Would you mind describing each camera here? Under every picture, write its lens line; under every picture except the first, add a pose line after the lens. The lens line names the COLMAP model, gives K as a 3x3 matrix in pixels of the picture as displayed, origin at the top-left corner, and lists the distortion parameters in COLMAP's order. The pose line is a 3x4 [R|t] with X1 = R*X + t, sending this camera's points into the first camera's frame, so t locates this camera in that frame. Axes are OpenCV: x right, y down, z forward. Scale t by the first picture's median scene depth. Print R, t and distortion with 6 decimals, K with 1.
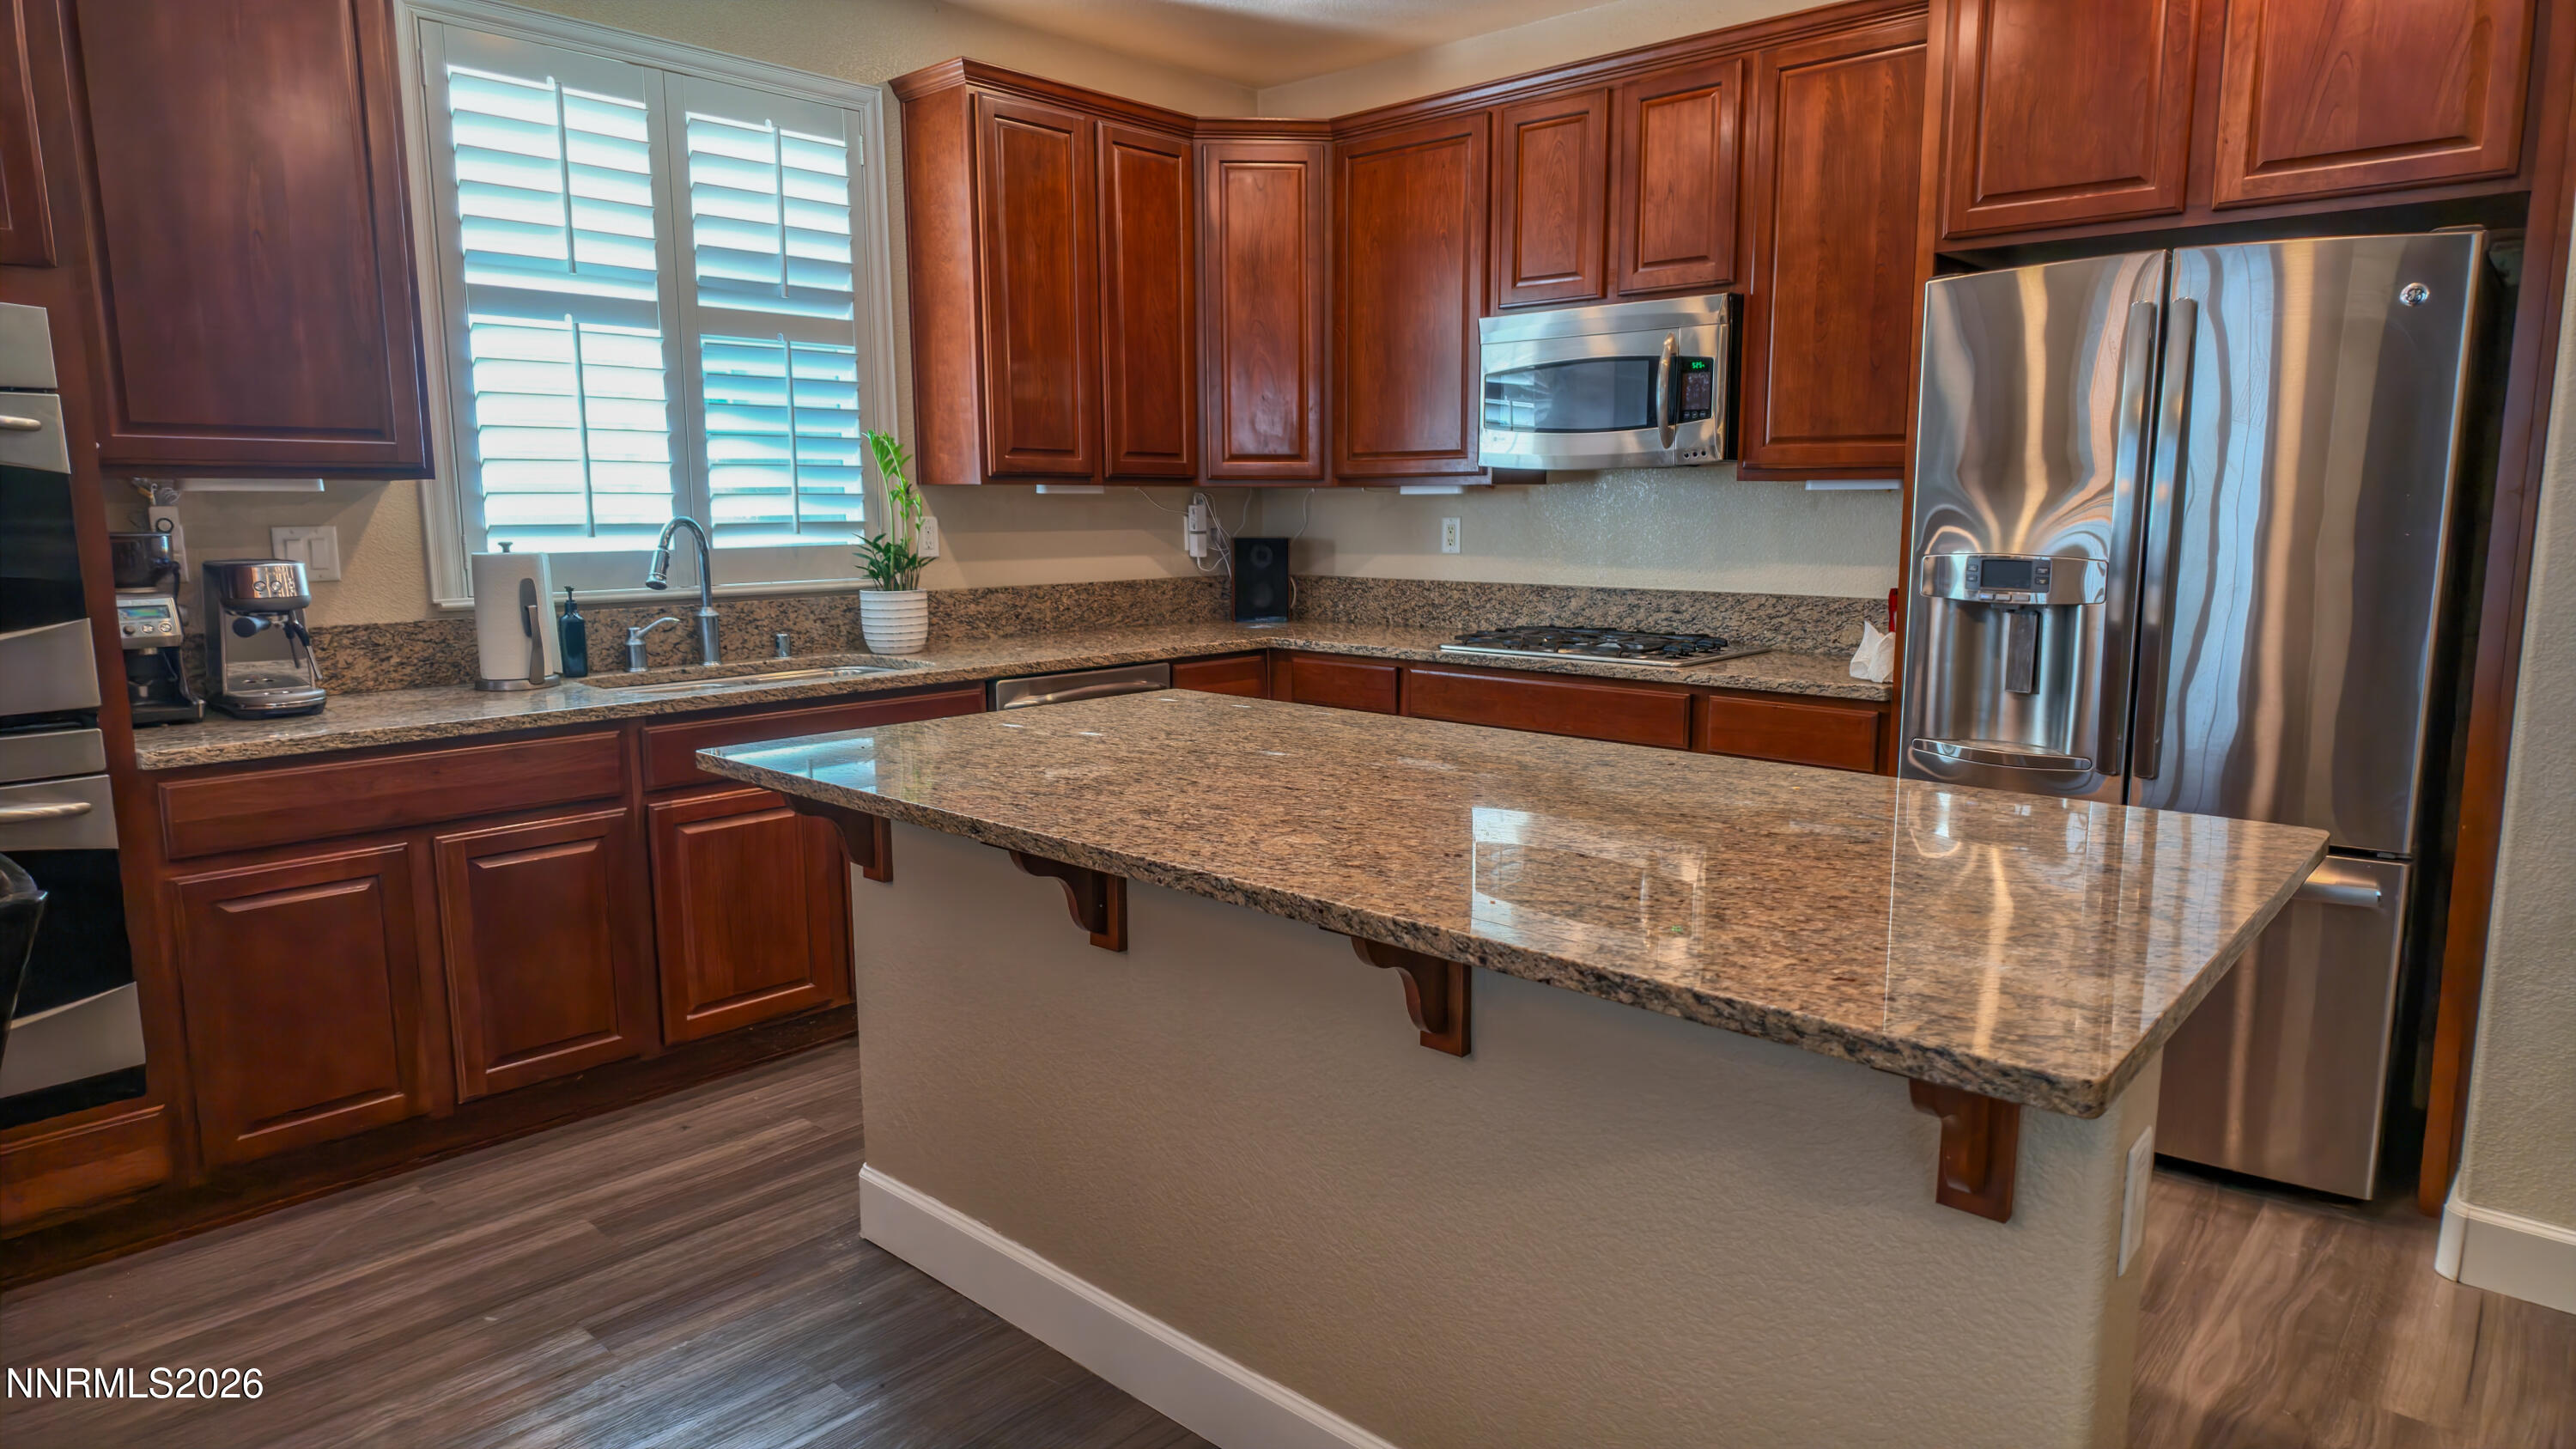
lens RADIAL K [[1470.9, 0, 1288.0], [0, 1470.9, 724.5], [0, 0, 1]] dist [0.025139, -0.036560]
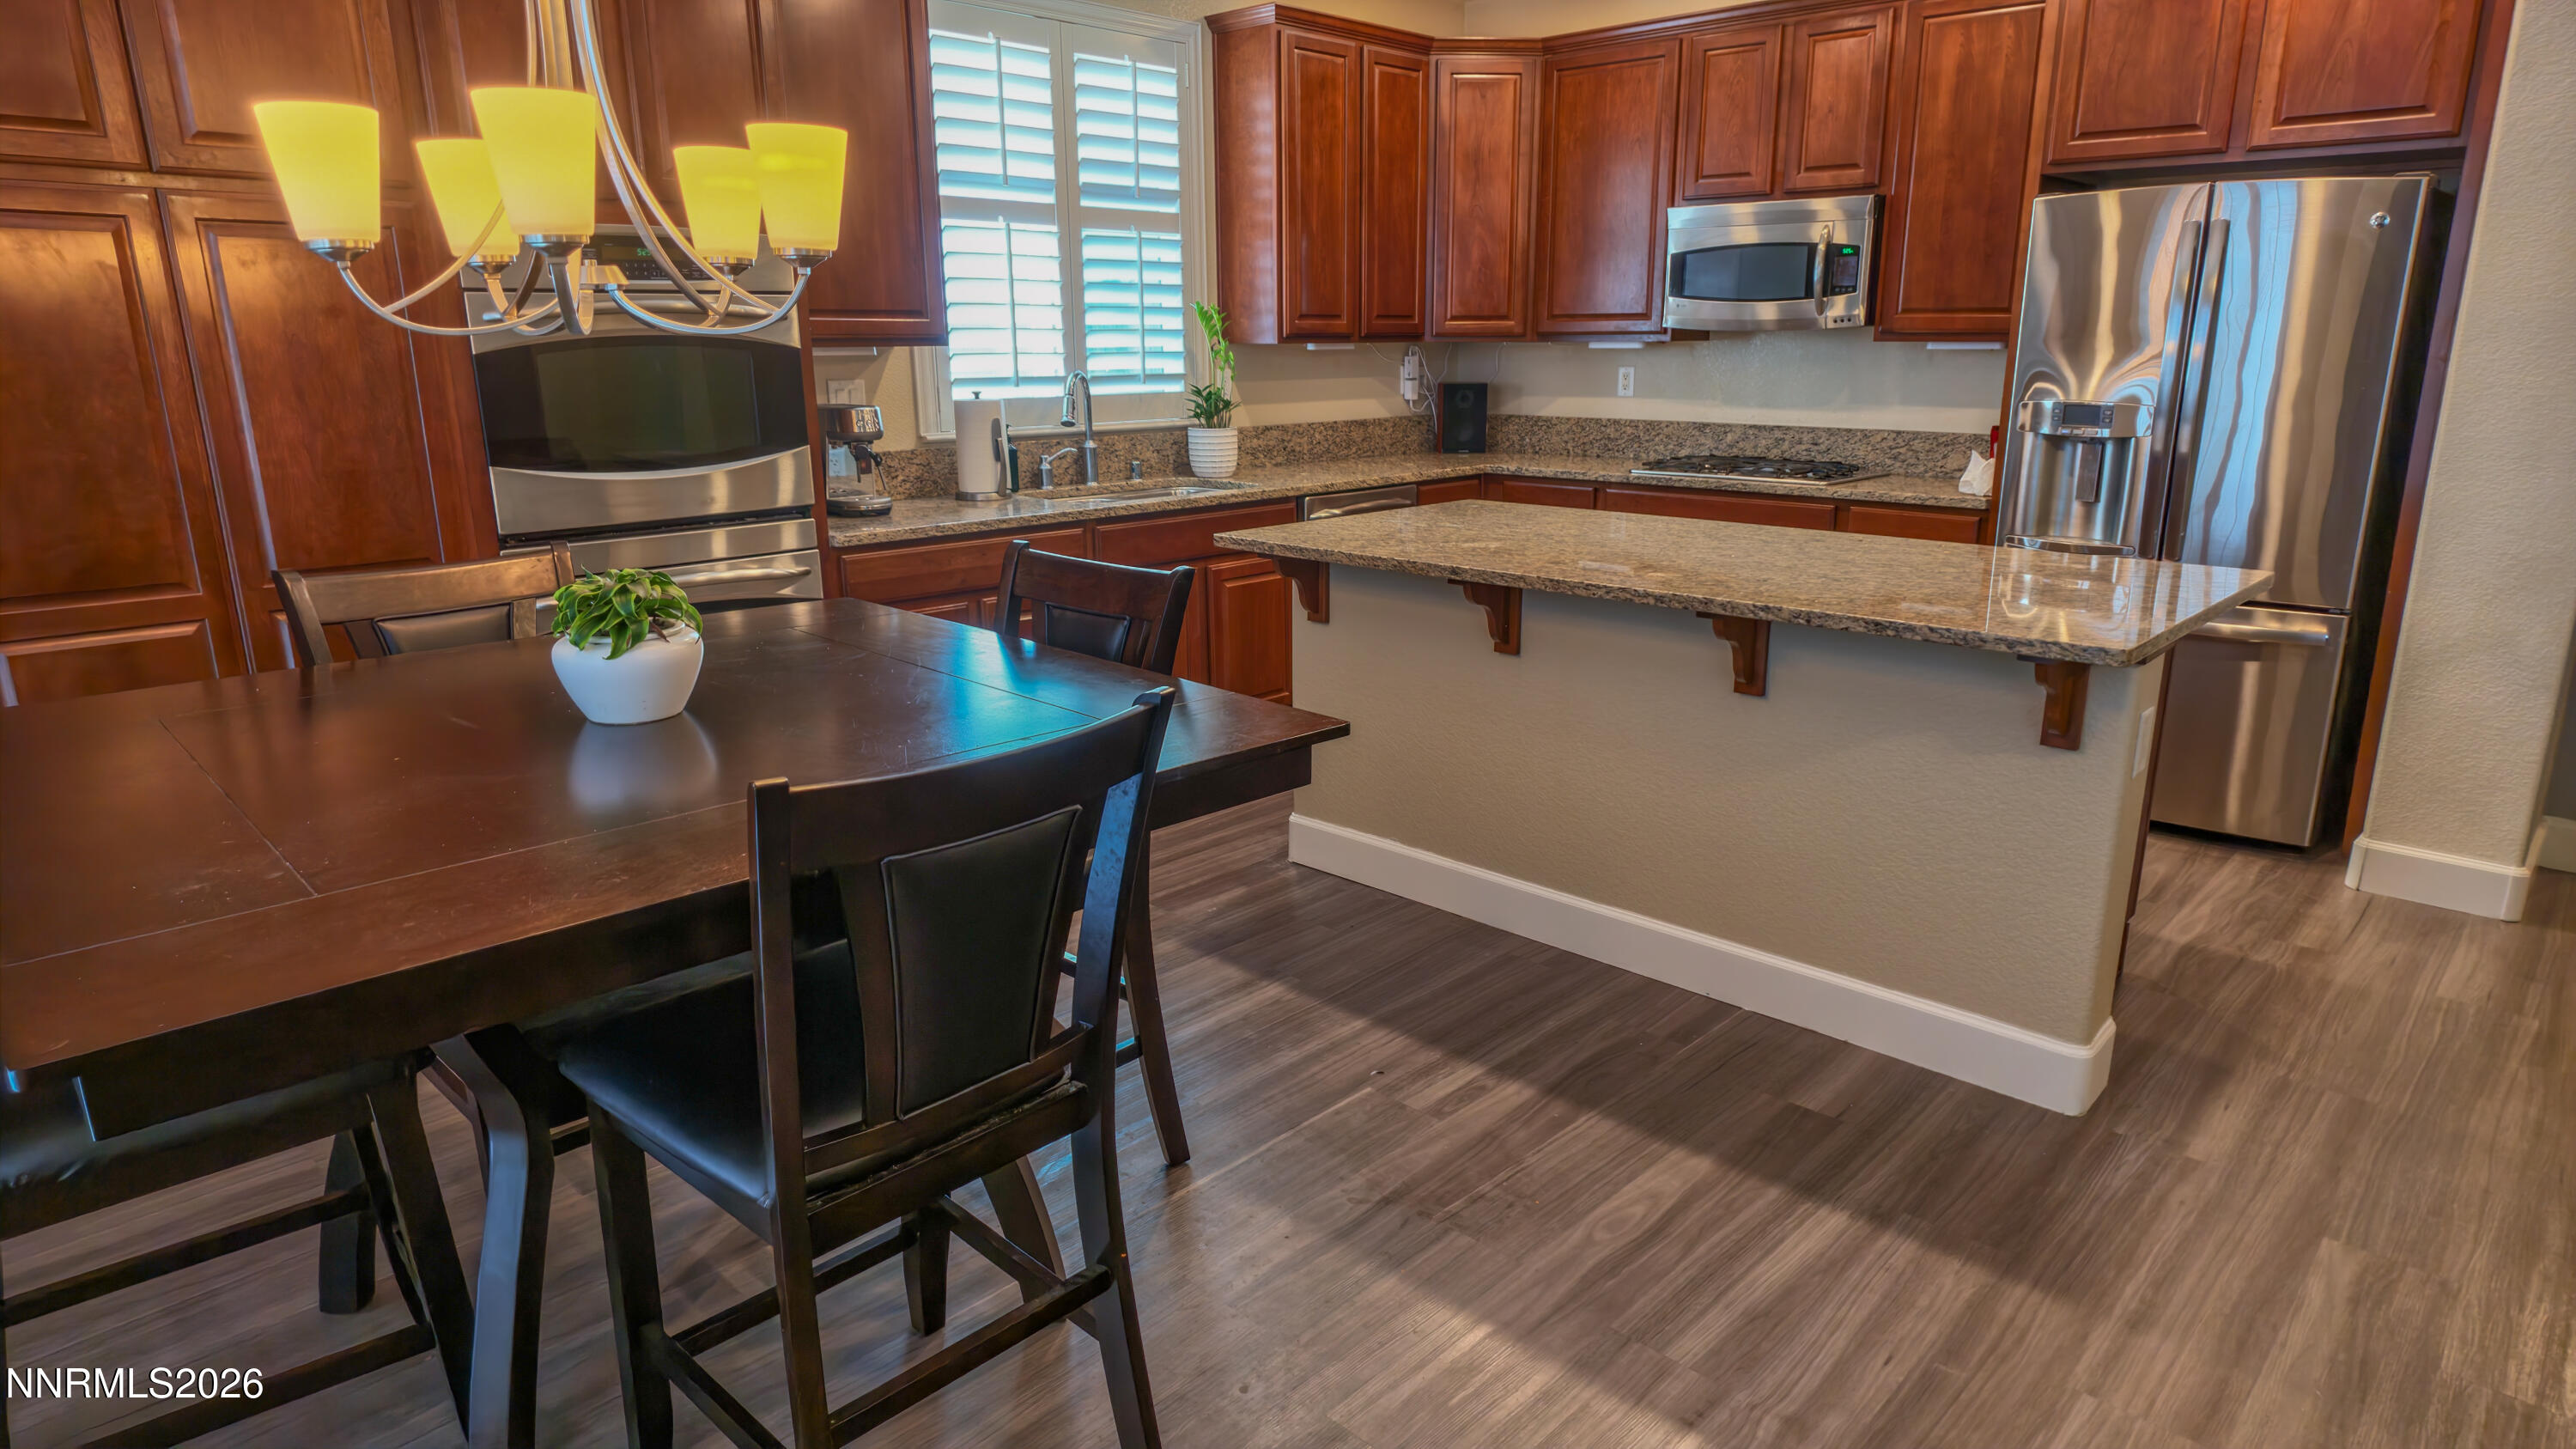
lens RADIAL K [[1470.9, 0, 1288.0], [0, 1470.9, 724.5], [0, 0, 1]] dist [0.025139, -0.036560]
pose [[0.999793, 0.004552, -0.019851, -0.193104], [-0.002378, 0.994130, 0.108171, 0.032533], [0.020227, -0.108101, 0.993934, -0.357950]]
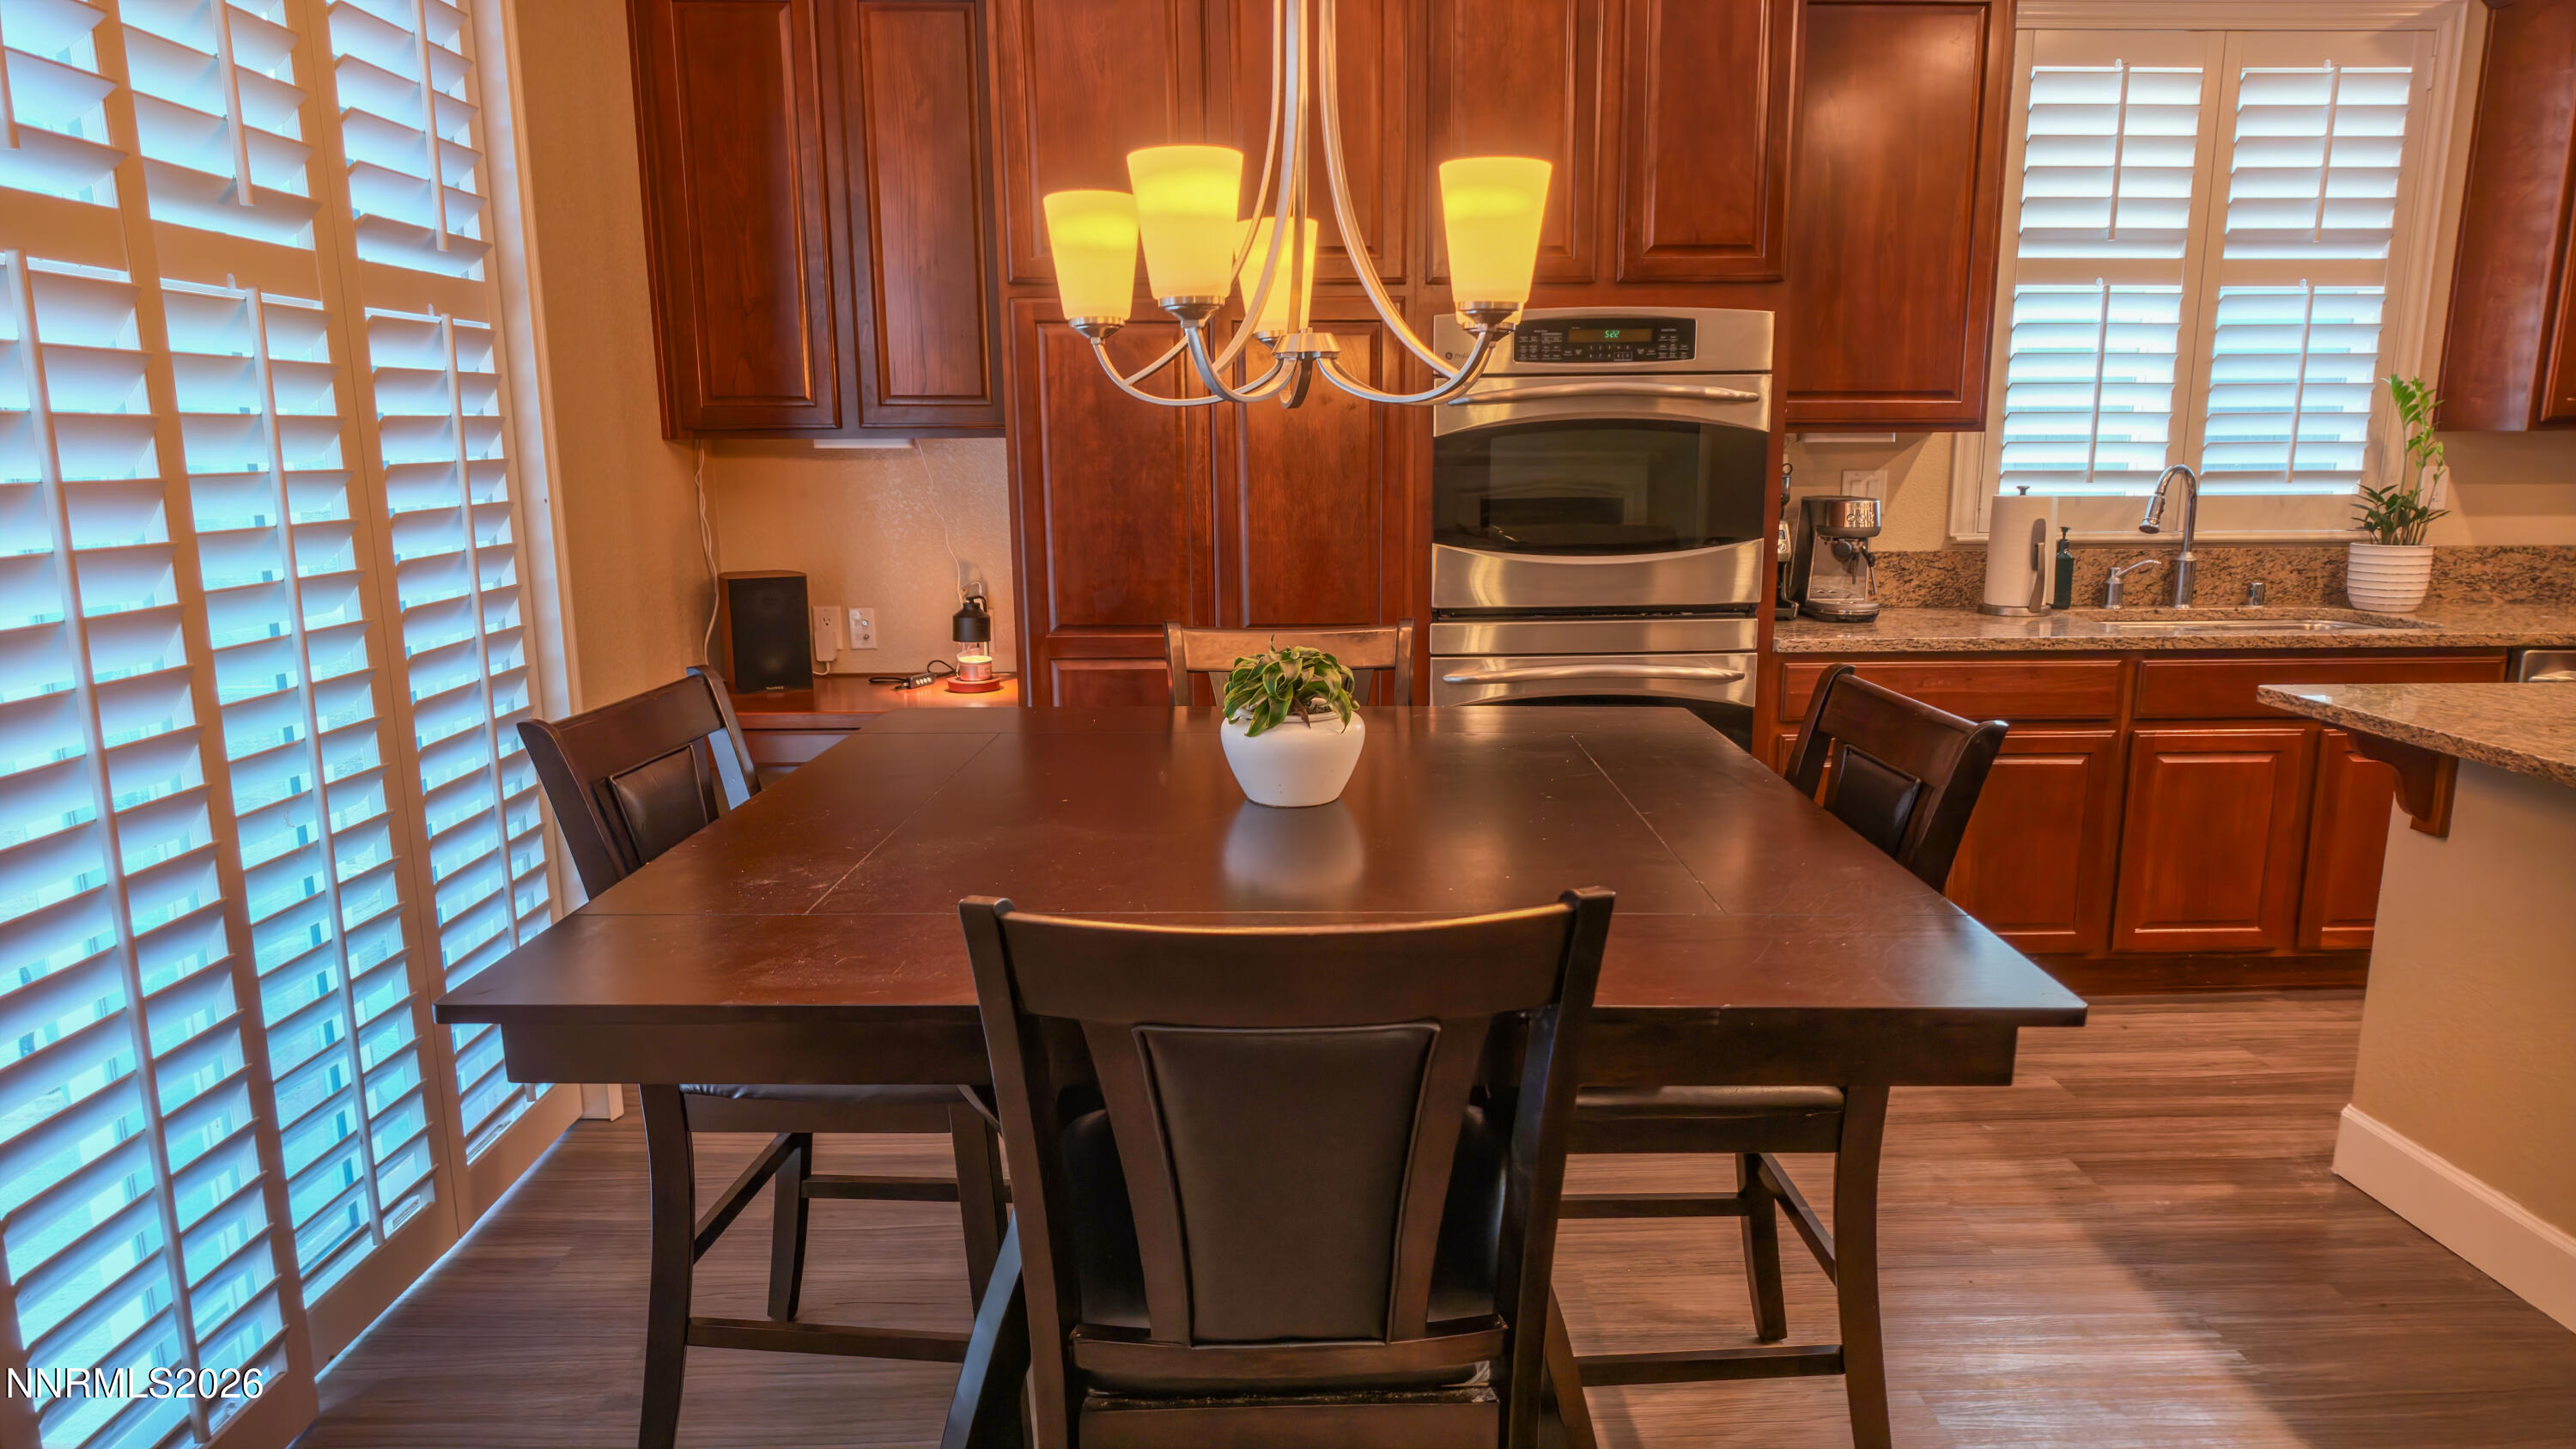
lens RADIAL K [[1471.5, 0, 1288.0], [0, 1471.5, 724.5], [0, 0, 1]] dist [-0.019204, 0.001655]
pose [[0.685728, 0.135274, -0.715177, -0.077519], [-0.104041, 0.990705, 0.087633, 0.017424], [0.720384, 0.014315, 0.693428, -0.176276]]
